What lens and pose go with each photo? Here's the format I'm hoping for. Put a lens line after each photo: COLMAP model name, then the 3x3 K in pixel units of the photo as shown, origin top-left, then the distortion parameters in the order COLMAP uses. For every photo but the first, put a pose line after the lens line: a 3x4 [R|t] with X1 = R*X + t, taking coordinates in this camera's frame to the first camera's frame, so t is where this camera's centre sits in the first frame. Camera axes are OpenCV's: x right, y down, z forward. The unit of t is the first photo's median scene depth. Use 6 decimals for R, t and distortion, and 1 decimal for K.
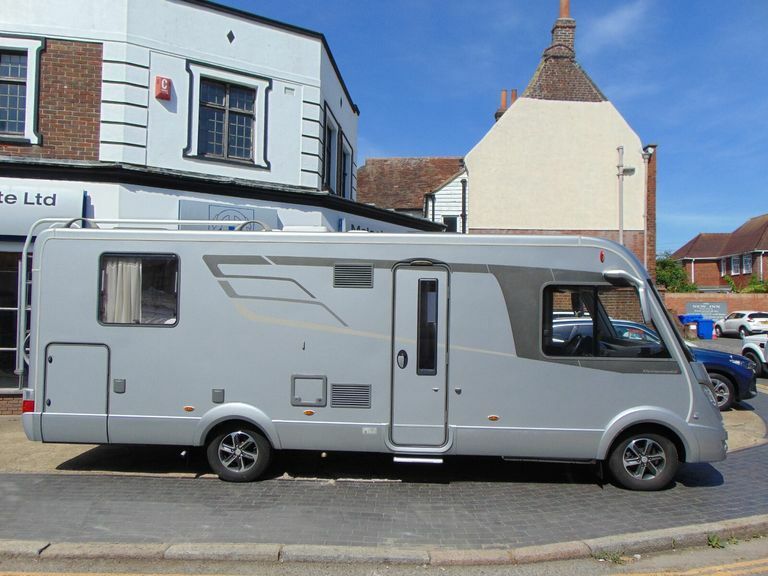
lens RADIAL K [[563.8, 0, 384.0], [0, 563.8, 288.0], [0, 0, 1]] dist [-0.024992, 0.051441]
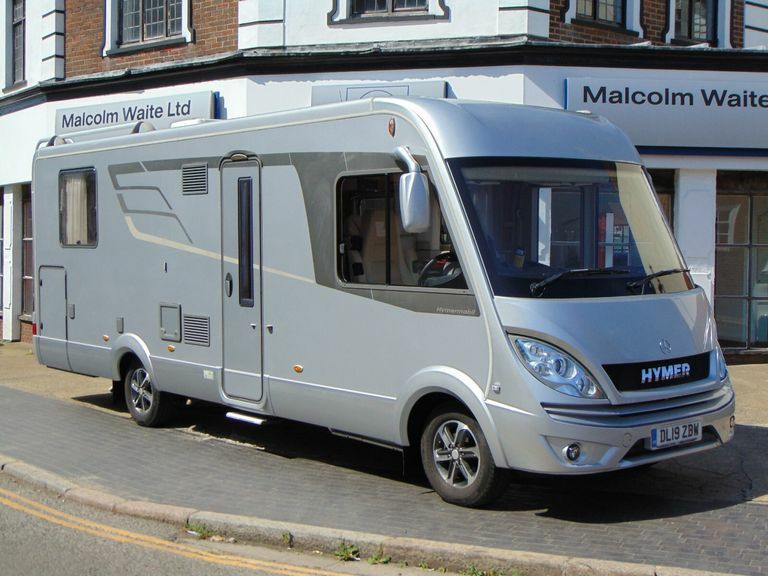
lens RADIAL K [[1096.3, 0, 384.0], [0, 1096.3, 288.0], [0, 0, 1]] dist [-0.013550, 0.029288]
pose [[0.676017, 0.014273, -0.736748, 1.235364], [0.032600, 0.998254, 0.049252, 0.062069], [0.736165, -0.057313, 0.674371, 0.147055]]
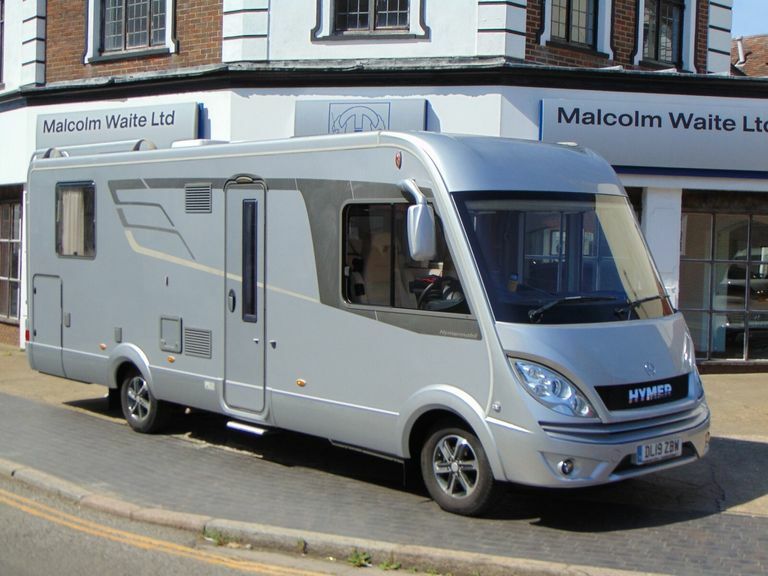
lens RADIAL K [[1096.3, 0, 384.0], [0, 1096.3, 288.0], [0, 0, 1]] dist [-0.013550, 0.029288]
pose [[0.708687, 0.026728, -0.705017, 1.250360], [0.016981, 0.998346, 0.054918, 0.024955], [0.705319, -0.050891, 0.707061, 0.048256]]
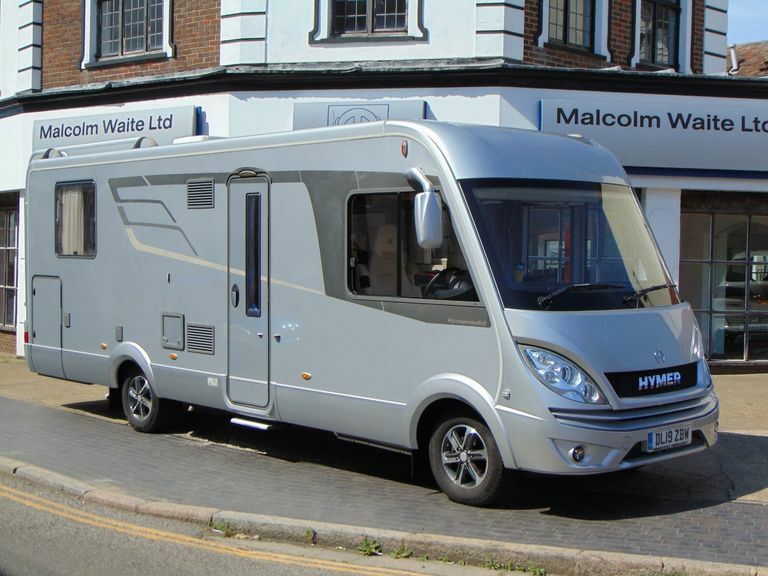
lens RADIAL K [[1094.5, 0, 384.0], [0, 1094.5, 288.0], [0, 0, 1]] dist [-0.013182, 0.022148]
pose [[0.714135, 0.012417, -0.699898, 1.231488], [0.022293, 0.998932, 0.040468, 0.055534], [0.699653, -0.044502, 0.713095, 0.041887]]
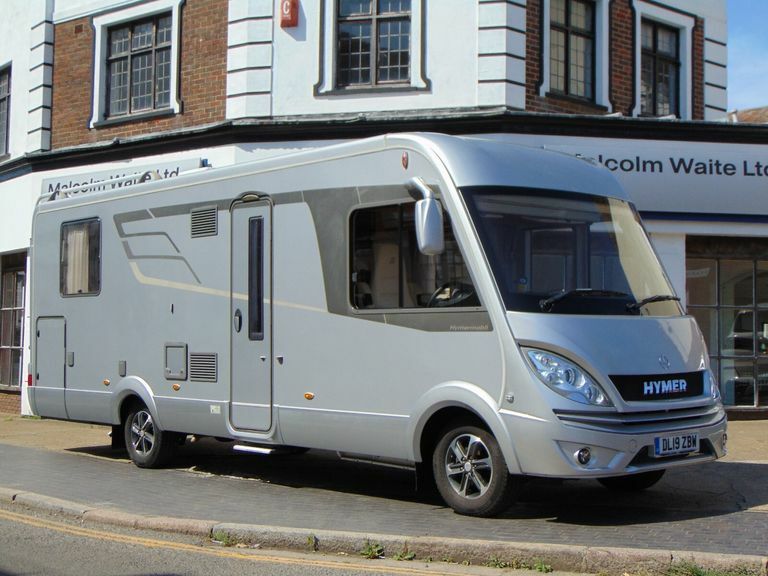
lens RADIAL K [[1096.3, 0, 384.0], [0, 1096.3, 288.0], [0, 0, 1]] dist [-0.013550, 0.029288]
pose [[0.708024, -0.050007, -0.704416, 1.235152], [0.030689, 0.998726, -0.040055, 0.144245], [0.705521, 0.006742, 0.708657, 0.046997]]
